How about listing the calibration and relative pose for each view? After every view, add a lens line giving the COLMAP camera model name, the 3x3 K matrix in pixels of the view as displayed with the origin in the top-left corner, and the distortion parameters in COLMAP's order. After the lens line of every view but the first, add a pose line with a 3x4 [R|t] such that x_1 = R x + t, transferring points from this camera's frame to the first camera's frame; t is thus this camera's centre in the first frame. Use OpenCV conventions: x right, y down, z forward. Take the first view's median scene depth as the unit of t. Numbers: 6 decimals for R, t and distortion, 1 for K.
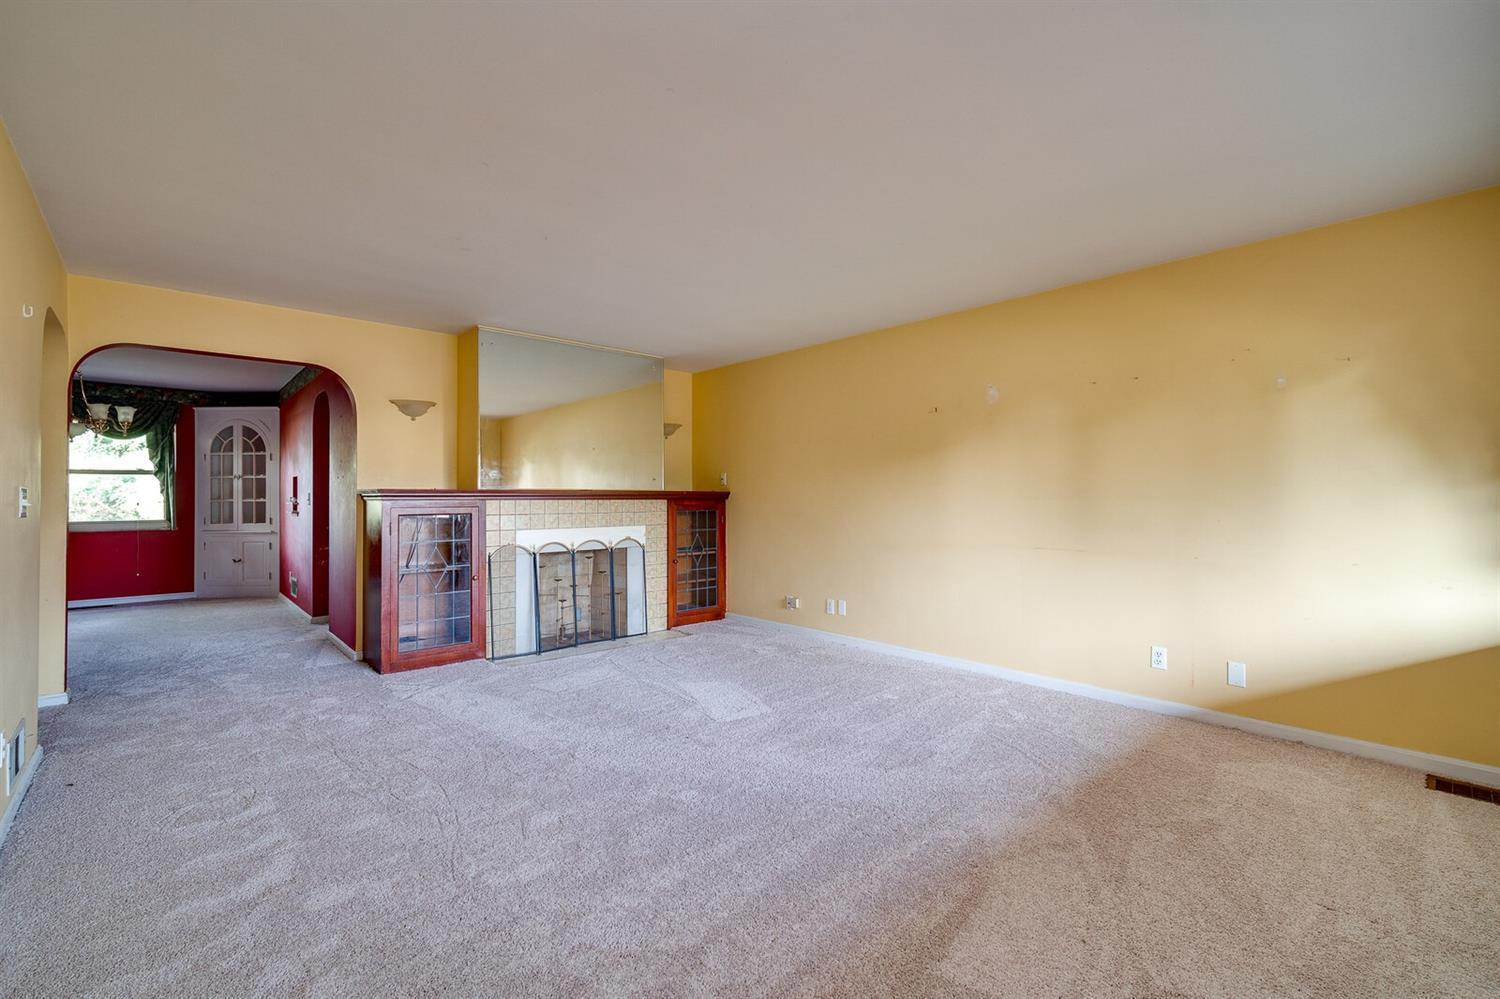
lens RADIAL K [[651.0, 0, 750.0], [0, 651.0, 499.5], [0, 0, 1]] dist [0.000357, 0.000022]
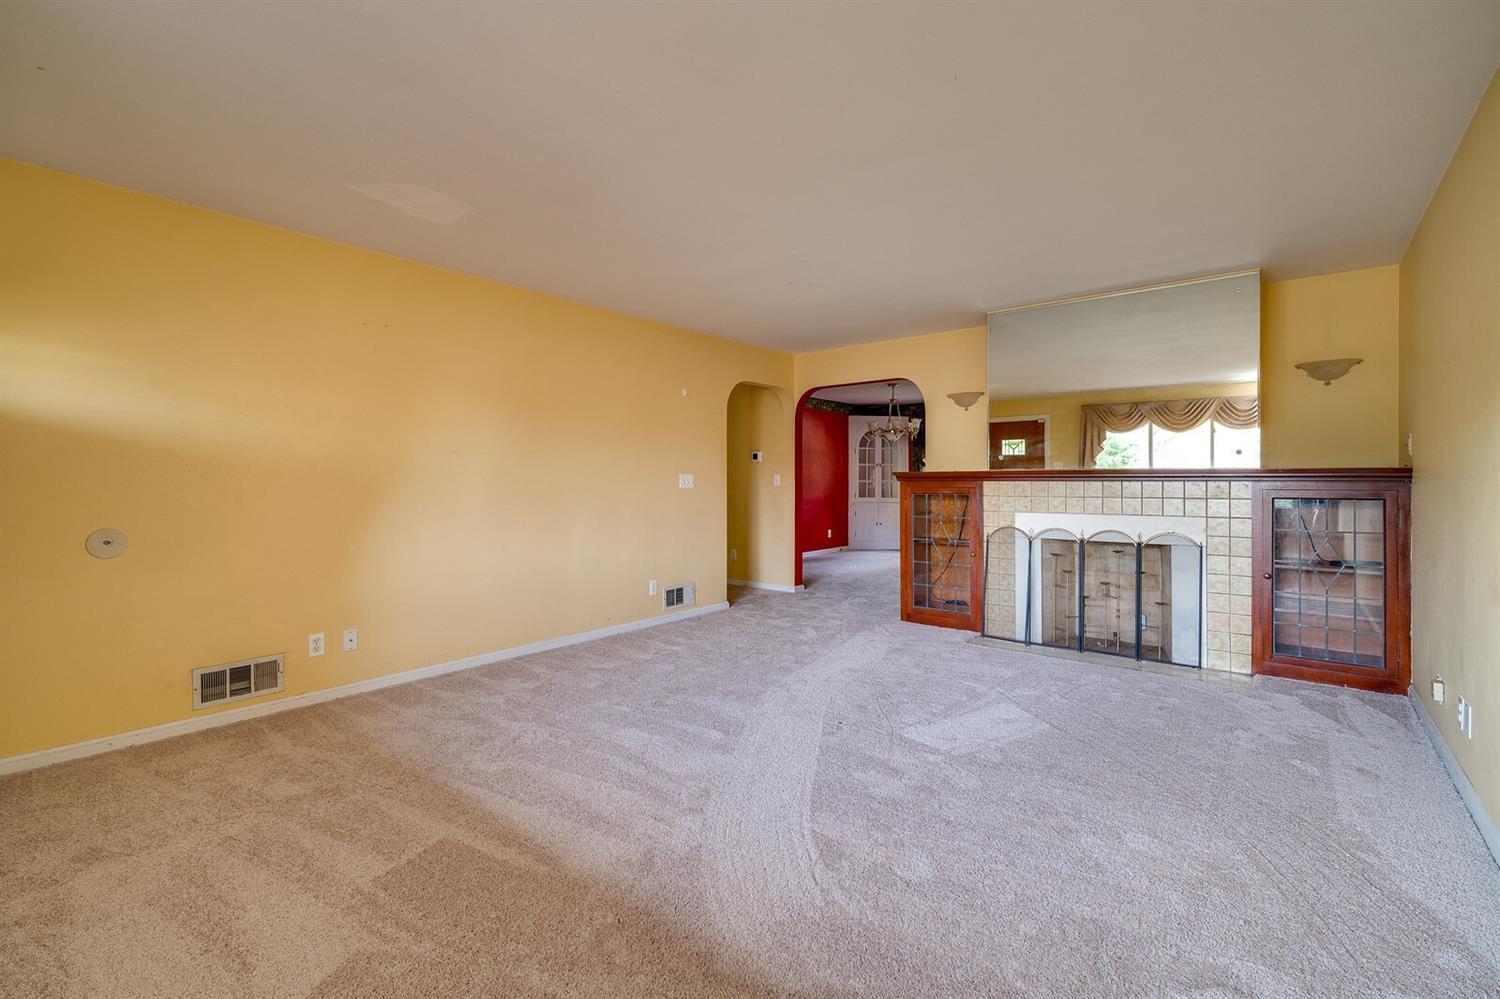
lens RADIAL K [[651.0, 0, 750.0], [0, 651.0, 499.5], [0, 0, 1]] dist [0.000357, 0.000022]
pose [[0.155388, 0.030218, -0.987391, 0.511024], [-0.003106, 0.999542, 0.030101, 0.000067], [0.987849, -0.001610, 0.155410, 0.433667]]
